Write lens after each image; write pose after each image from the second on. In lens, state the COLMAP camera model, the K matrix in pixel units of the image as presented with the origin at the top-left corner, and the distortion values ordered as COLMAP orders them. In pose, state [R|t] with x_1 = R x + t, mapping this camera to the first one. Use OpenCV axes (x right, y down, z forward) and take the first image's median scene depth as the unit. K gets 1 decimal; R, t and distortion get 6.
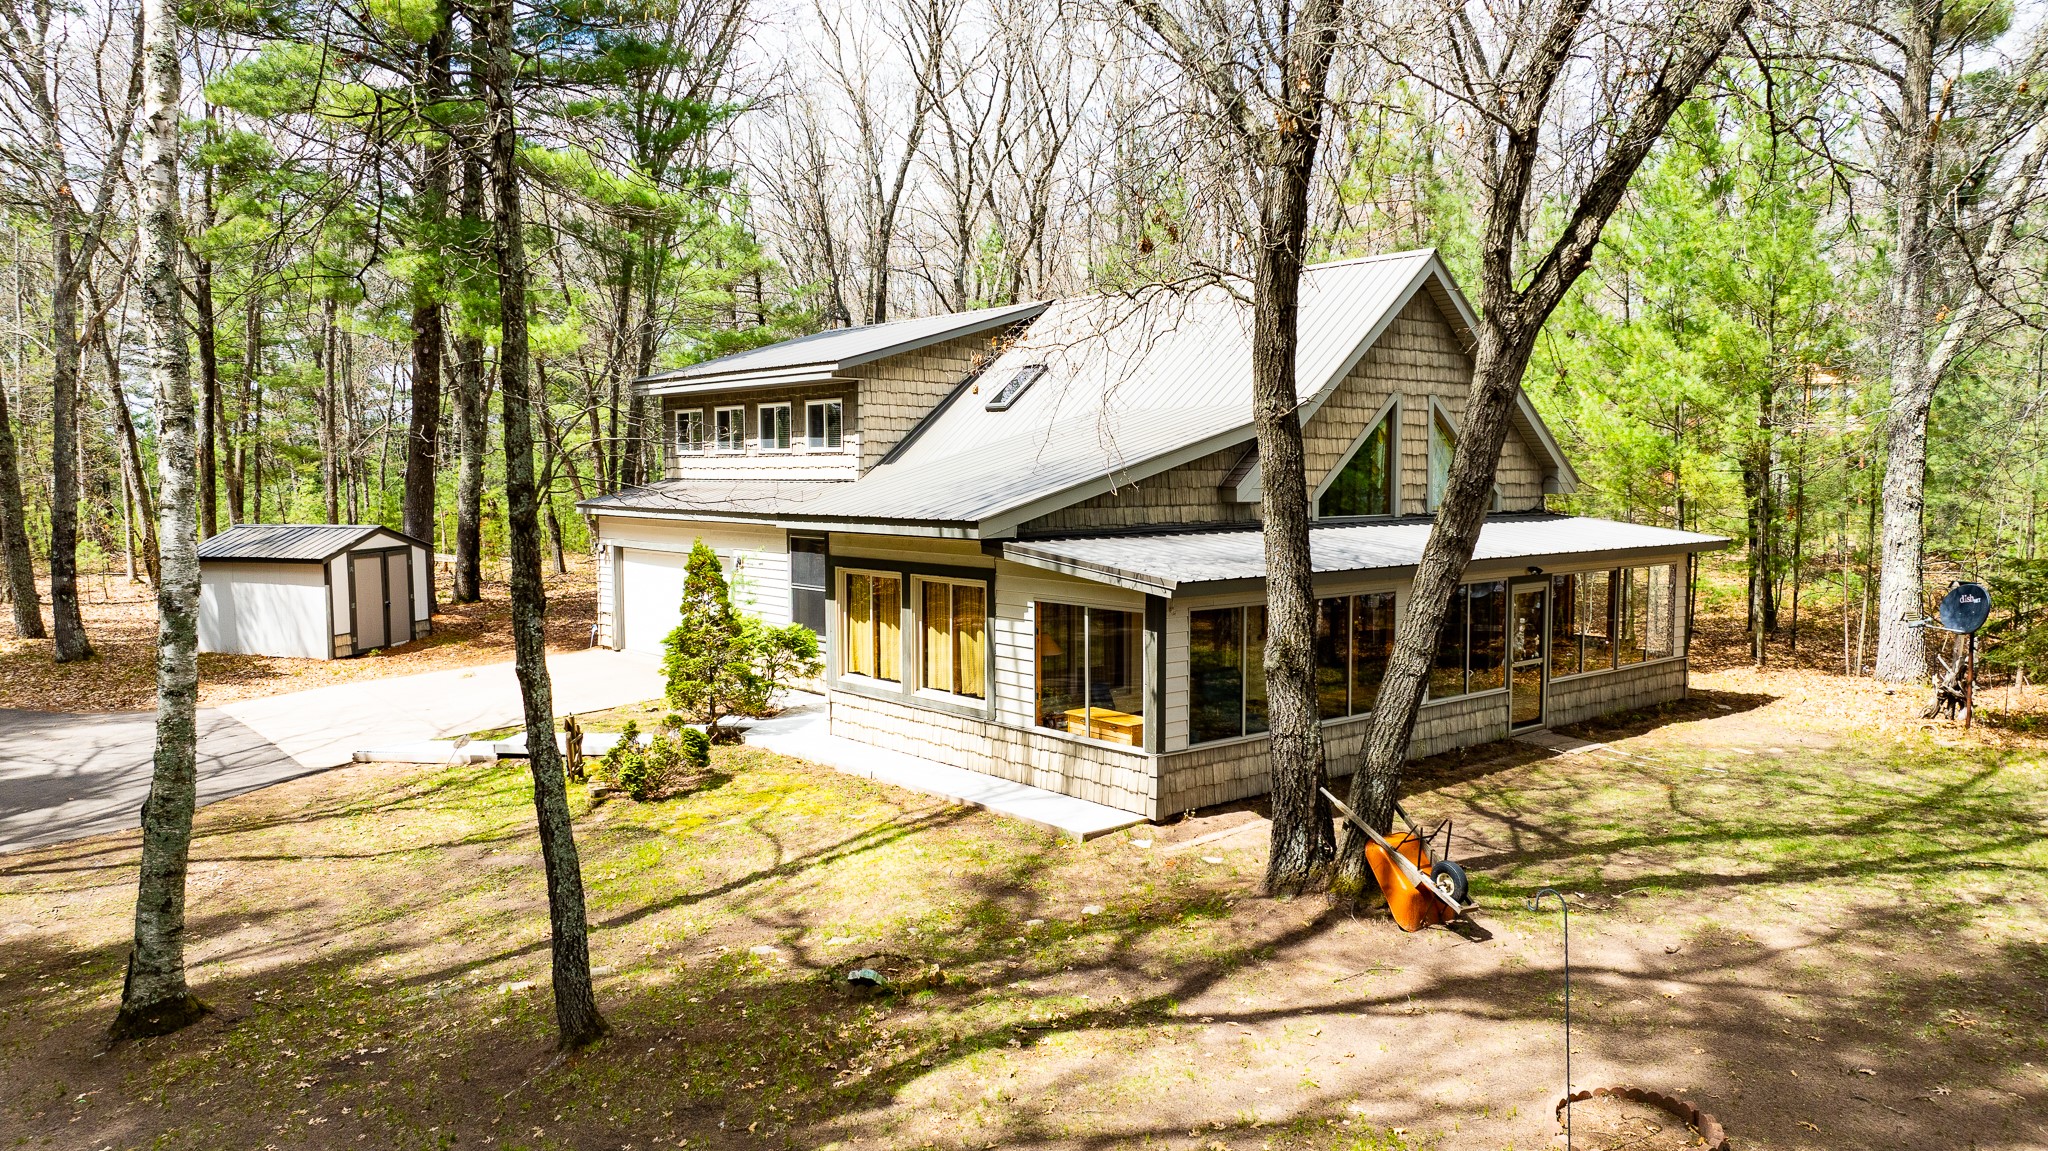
lens RADIAL K [[1422.6, 0, 1034.8], [0, 1422.6, 567.6], [0, 0, 1]] dist [-0.021895, -0.000180]
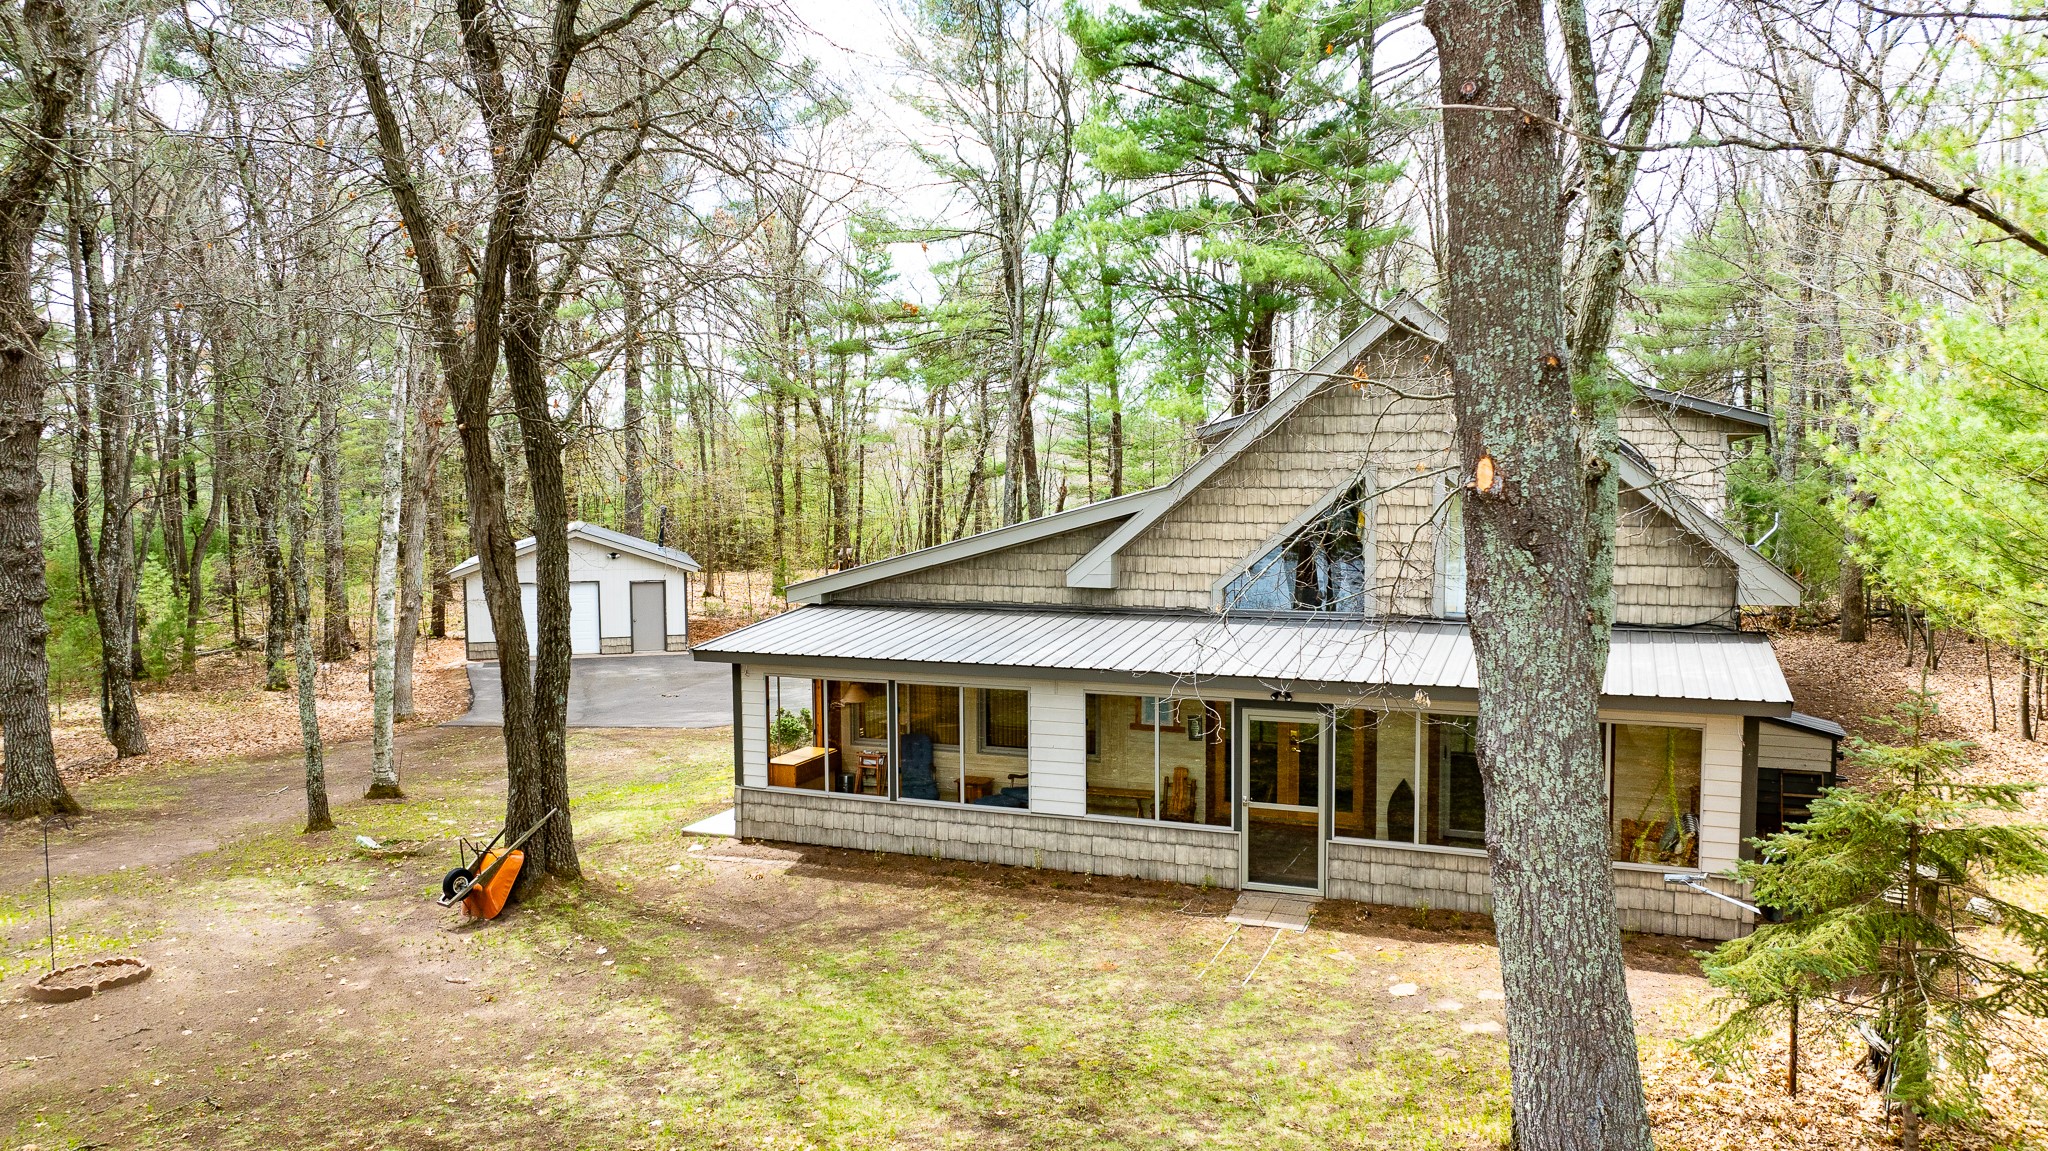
lens RADIAL K [[1427.3, 0, 1037.5], [0, 1427.3, 566.0], [0, 0, 1]] dist [-0.017122, -0.002927]
pose [[0.469167, 0.057258, -0.881251, 1.342687], [-0.058086, 0.997736, 0.033903, -0.123016], [0.881197, 0.035283, 0.471431, 0.652555]]
